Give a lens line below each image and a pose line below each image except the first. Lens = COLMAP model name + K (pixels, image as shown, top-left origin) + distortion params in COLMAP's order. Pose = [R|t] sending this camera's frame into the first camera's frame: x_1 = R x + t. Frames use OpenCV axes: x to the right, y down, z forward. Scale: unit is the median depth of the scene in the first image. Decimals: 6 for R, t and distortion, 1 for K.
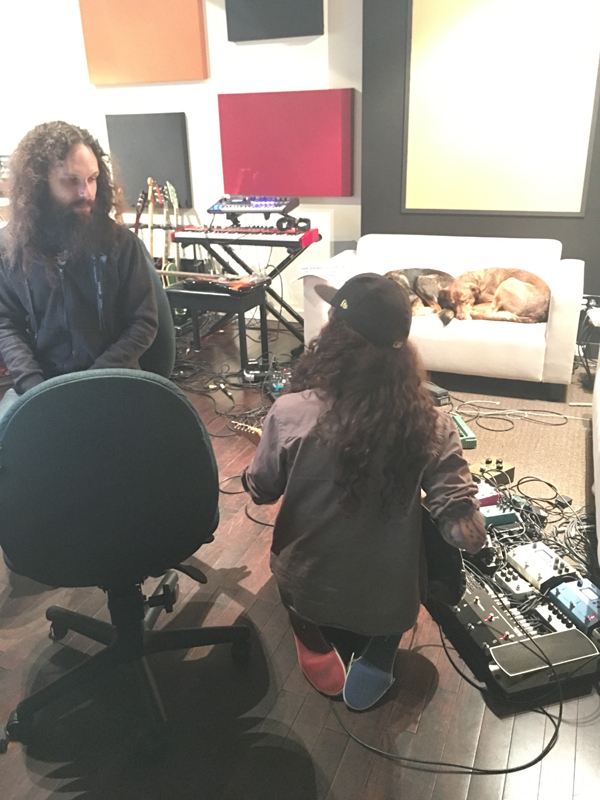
lens RADIAL K [[672.9, 0, 300.0], [0, 672.9, 400.0], [0, 0, 1]] dist [-0.000437, -0.001028]
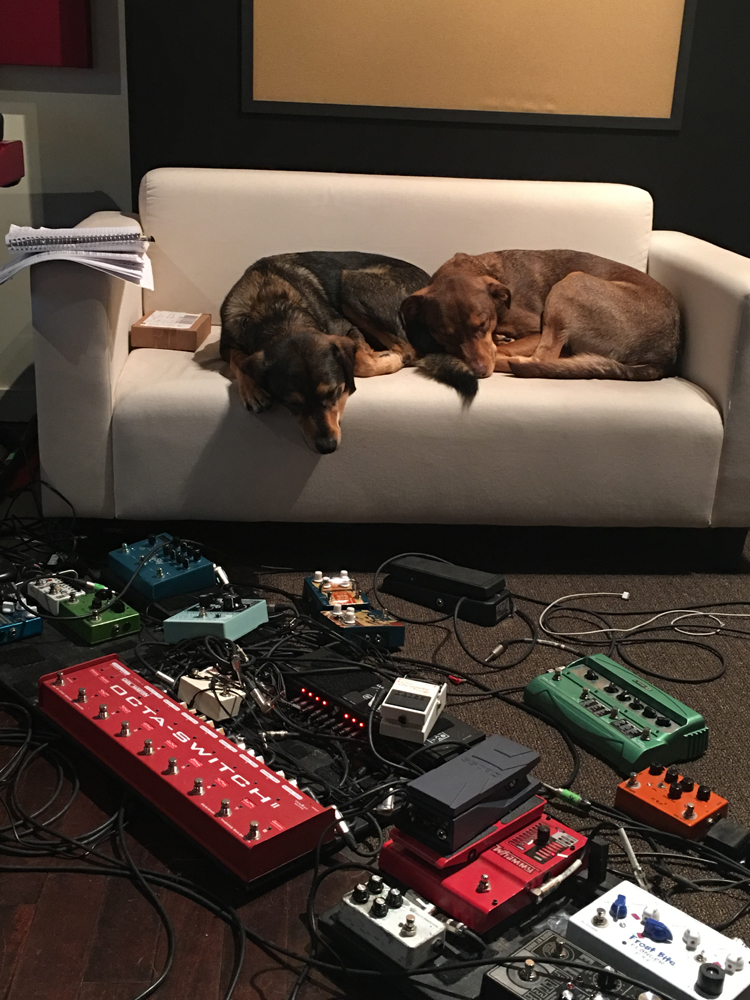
lens RADIAL K [[1136.9, 0, 375.0], [0, 1136.9, 500.0], [0, 0, 1]] dist [0.125629, 0.003211]
pose [[0.898134, -0.086651, 0.431100, -0.091554], [0.107177, 0.993962, -0.023503, -0.044440], [-0.426461, 0.067313, 0.901998, 0.454181]]
